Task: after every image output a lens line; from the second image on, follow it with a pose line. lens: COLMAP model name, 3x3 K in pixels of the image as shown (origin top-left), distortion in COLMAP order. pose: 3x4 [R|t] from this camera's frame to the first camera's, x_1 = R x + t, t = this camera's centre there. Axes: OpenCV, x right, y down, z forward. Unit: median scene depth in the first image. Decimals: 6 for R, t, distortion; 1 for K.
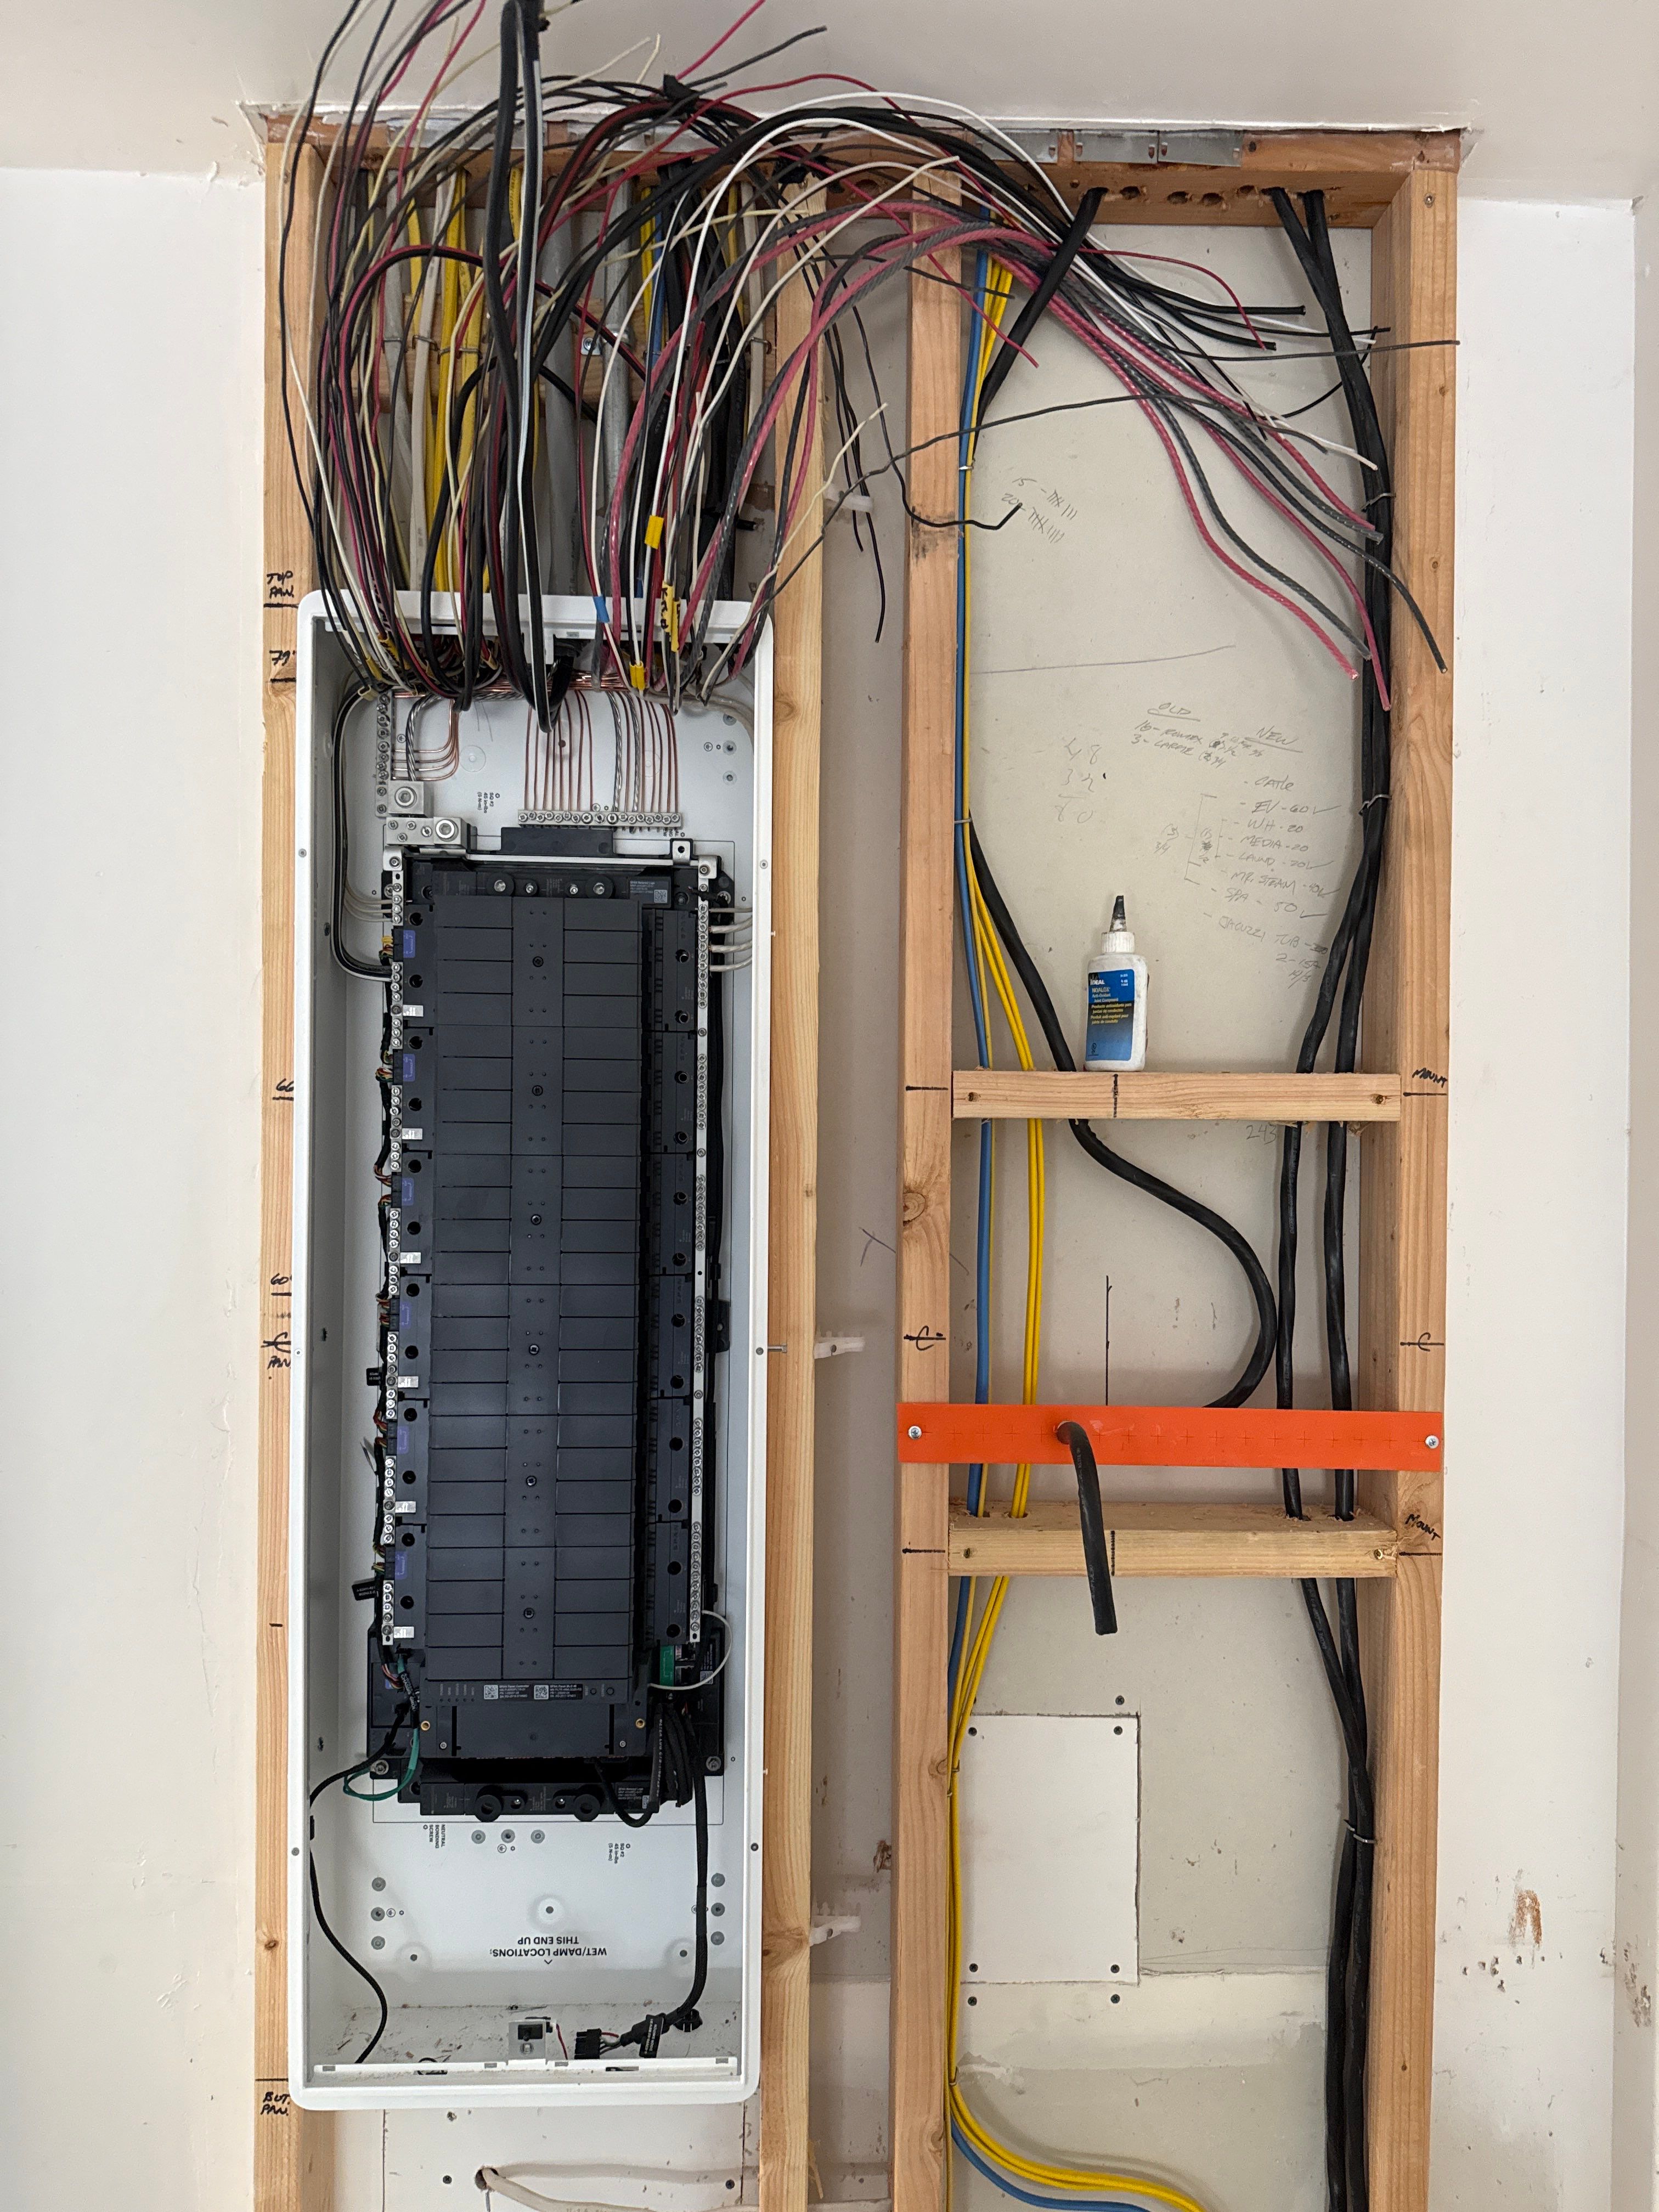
lens RADIAL K [[1490.3, 0, 837.5], [0, 1490.3, 1090.4], [0, 0, 1]] dist [0.032029, -0.036703]
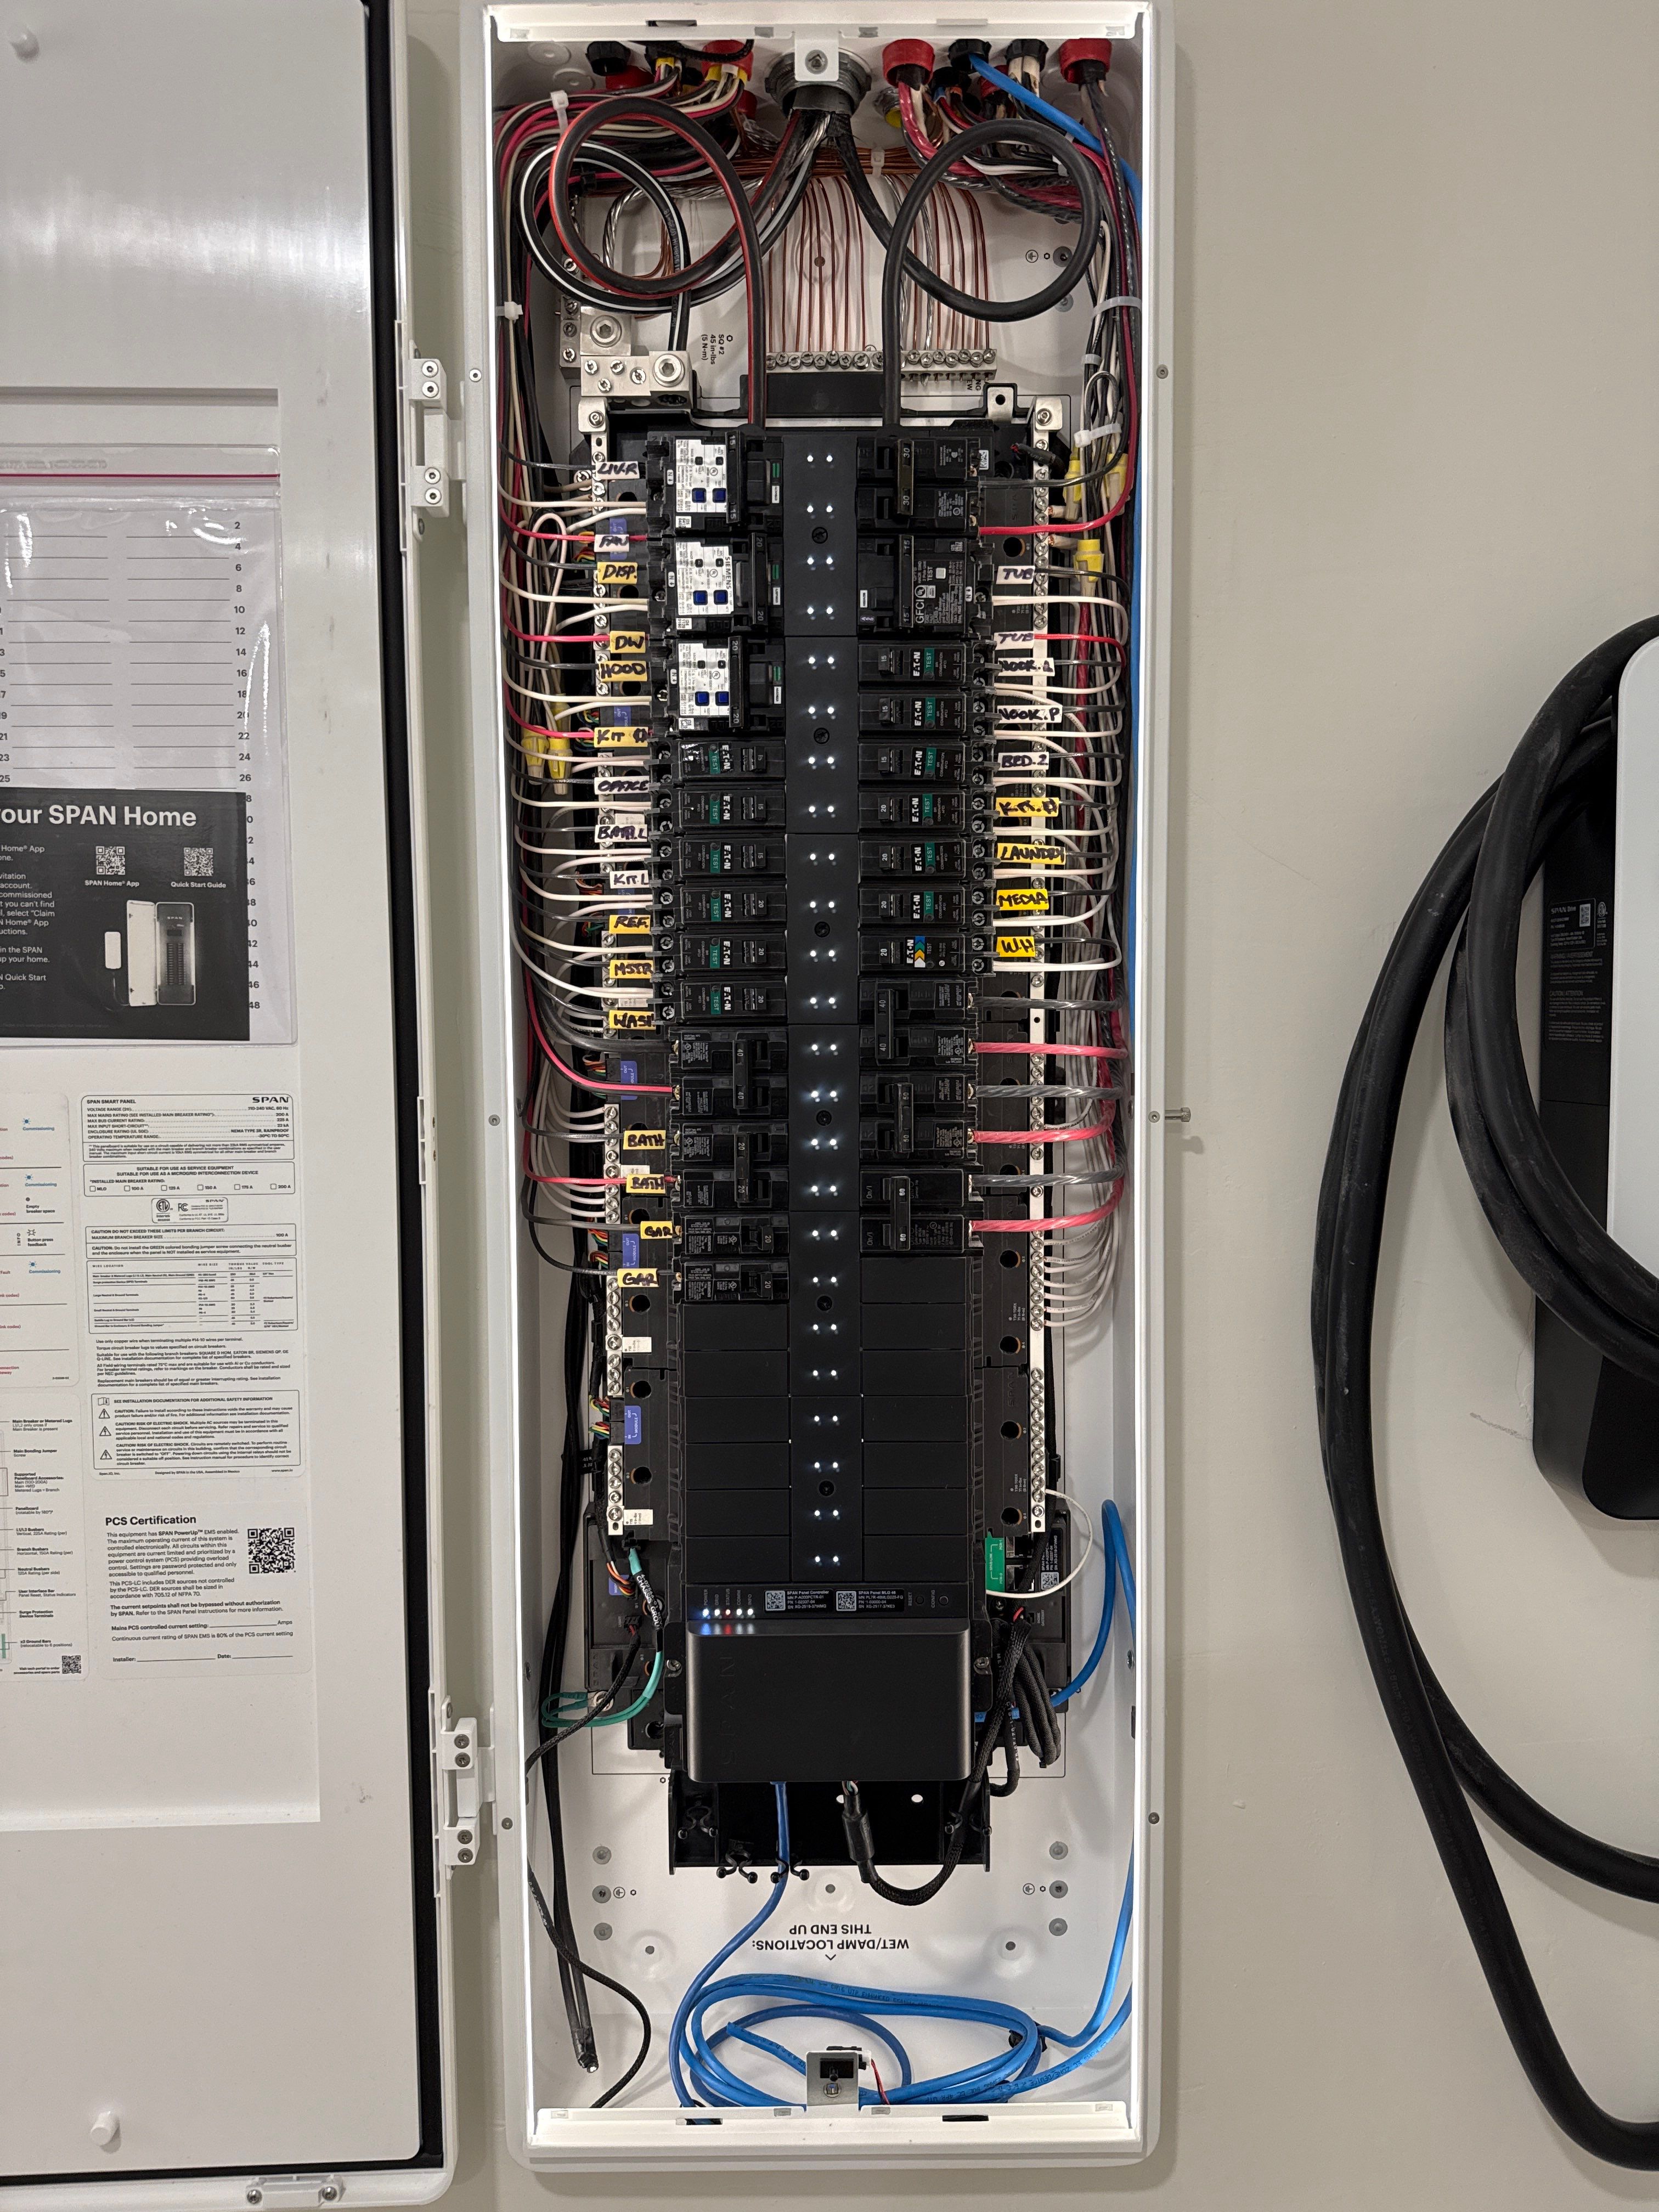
lens RADIAL K [[1490.3, 0, 832.0], [0, 1490.3, 1079.1], [0, 0, 1]] dist [0.032029, -0.036703]
pose [[0.999094, -0.014337, -0.040074, -0.162988], [0.016403, 0.998527, 0.051709, 0.115317], [0.039273, -0.052320, 0.997858, 0.297465]]
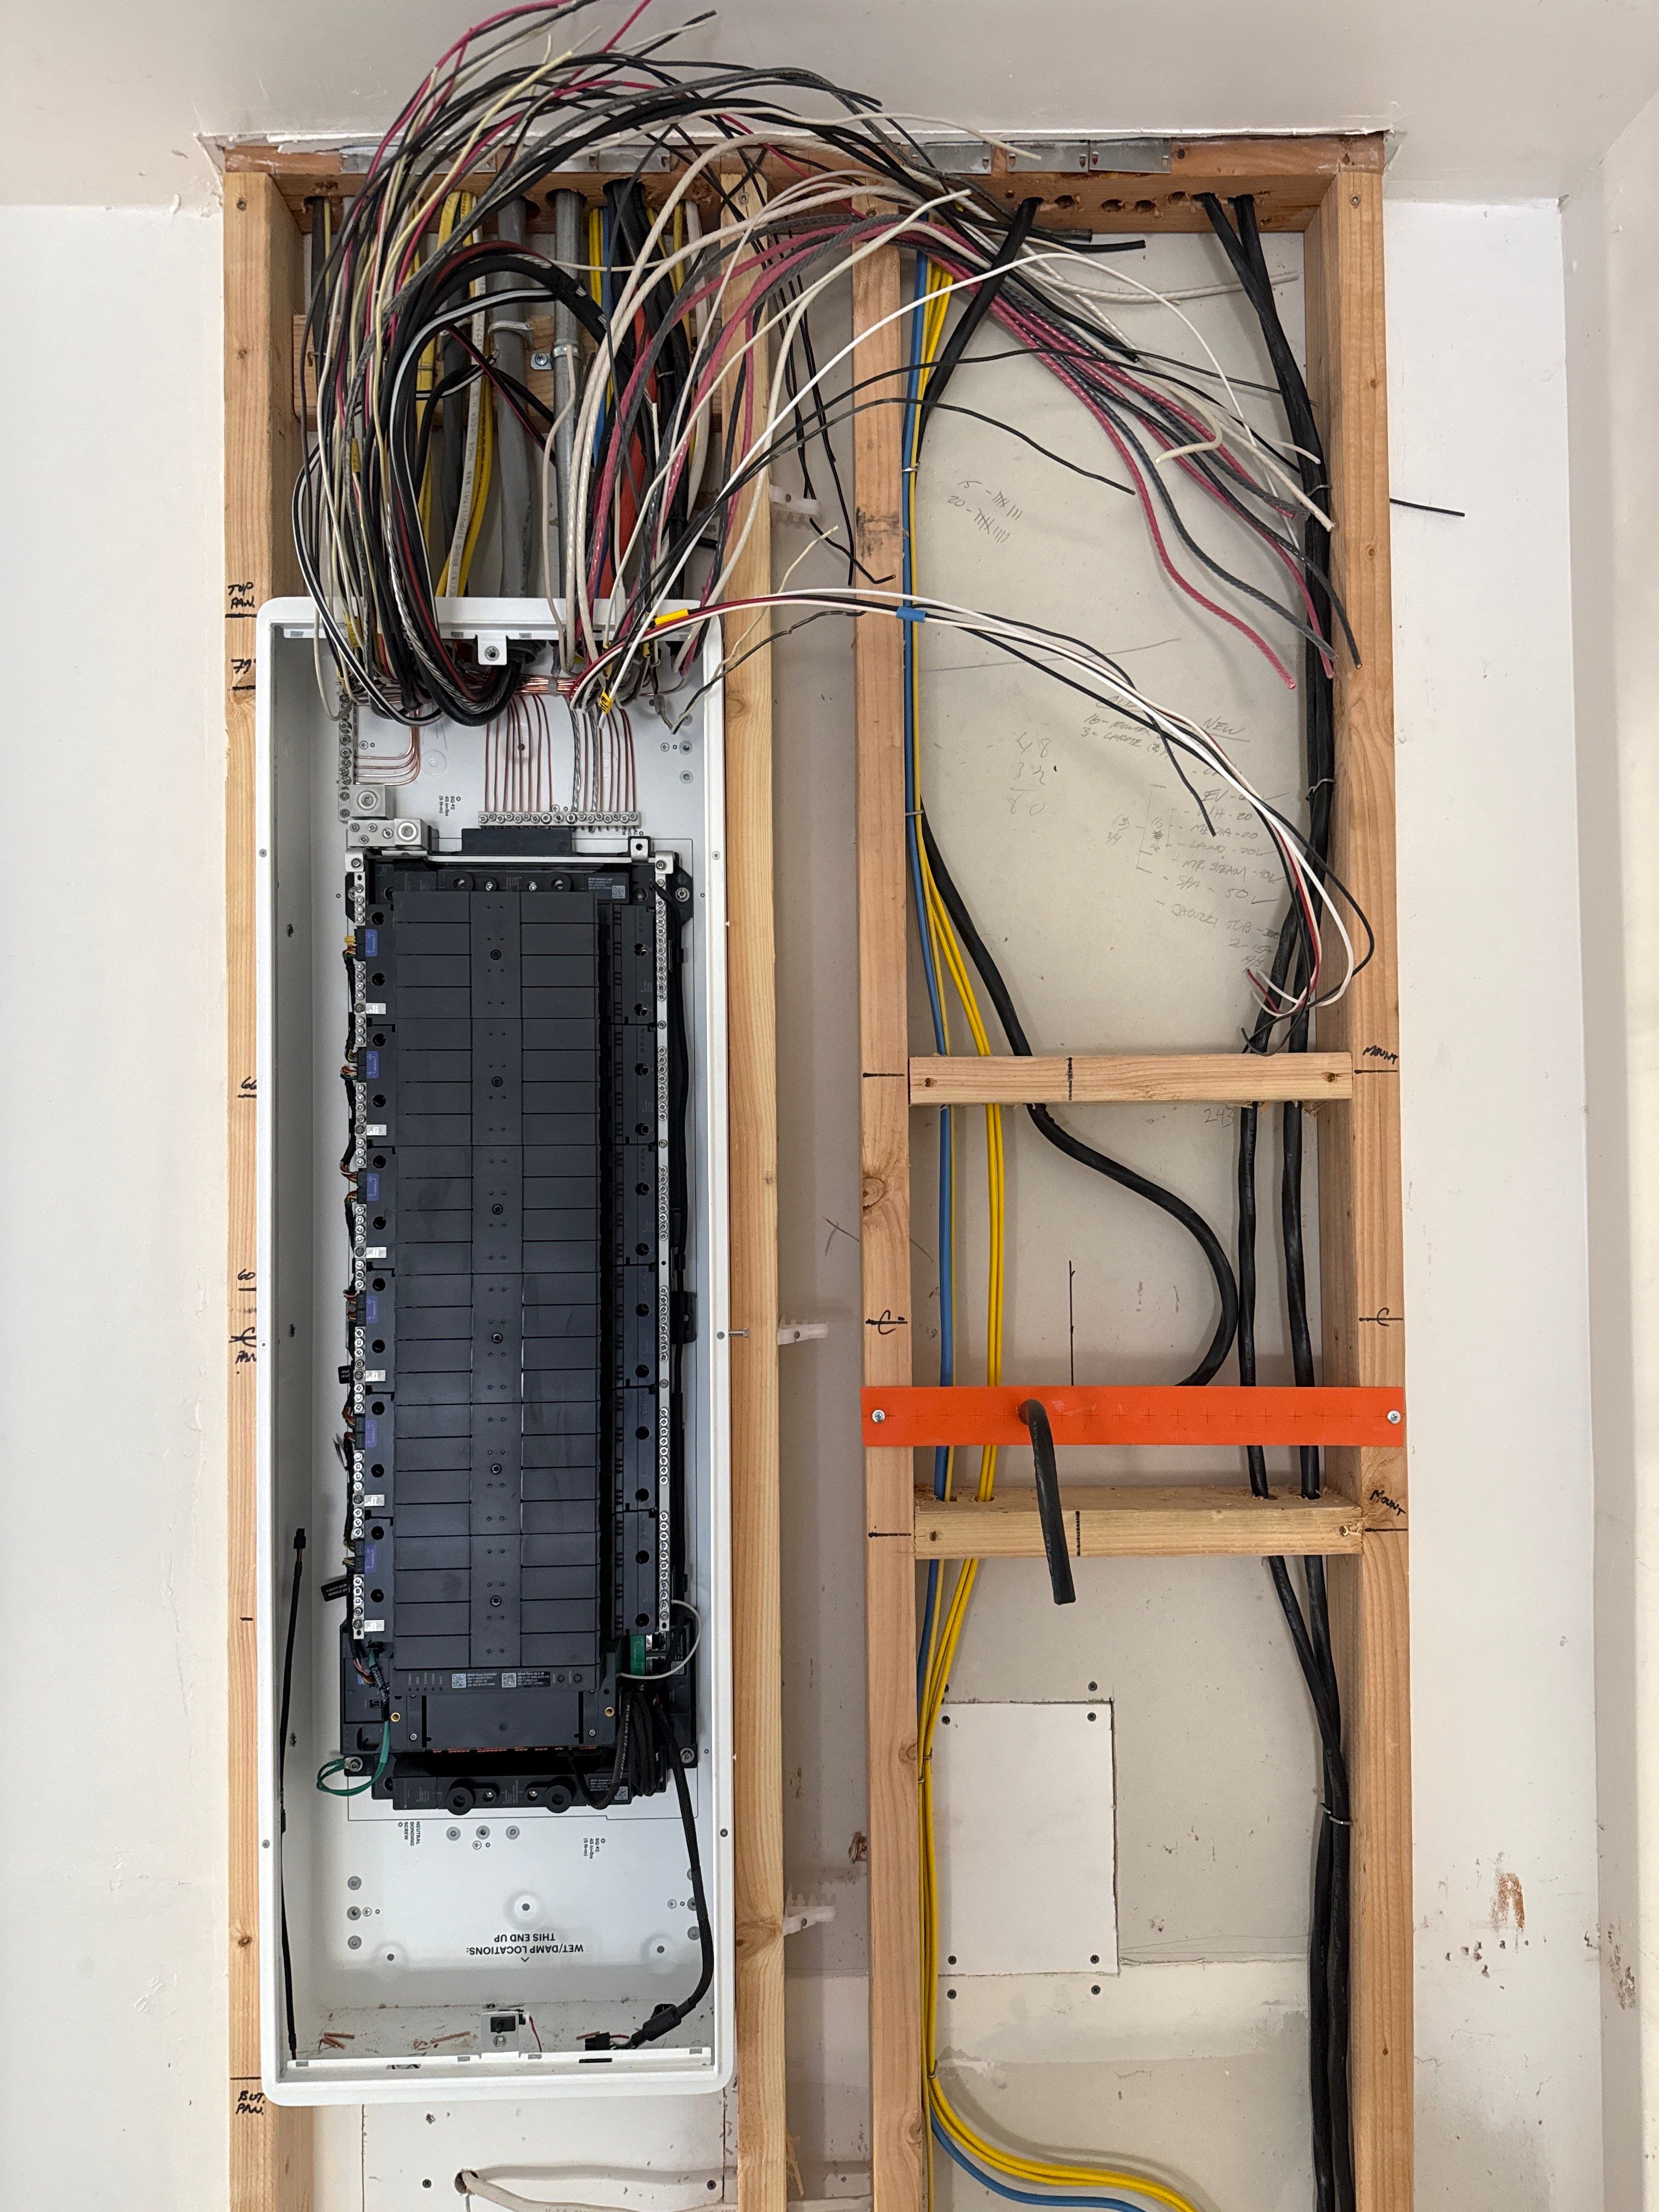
lens RADIAL K [[1490.3, 0, 837.3], [0, 1490.3, 1094.9], [0, 0, 1]] dist [0.032029, -0.036703]
pose [[0.999771, -0.020106, -0.007306, 0.035389], [0.019903, 0.999442, -0.026839, 0.038318], [0.007842, 0.026688, 0.999613, -0.012348]]
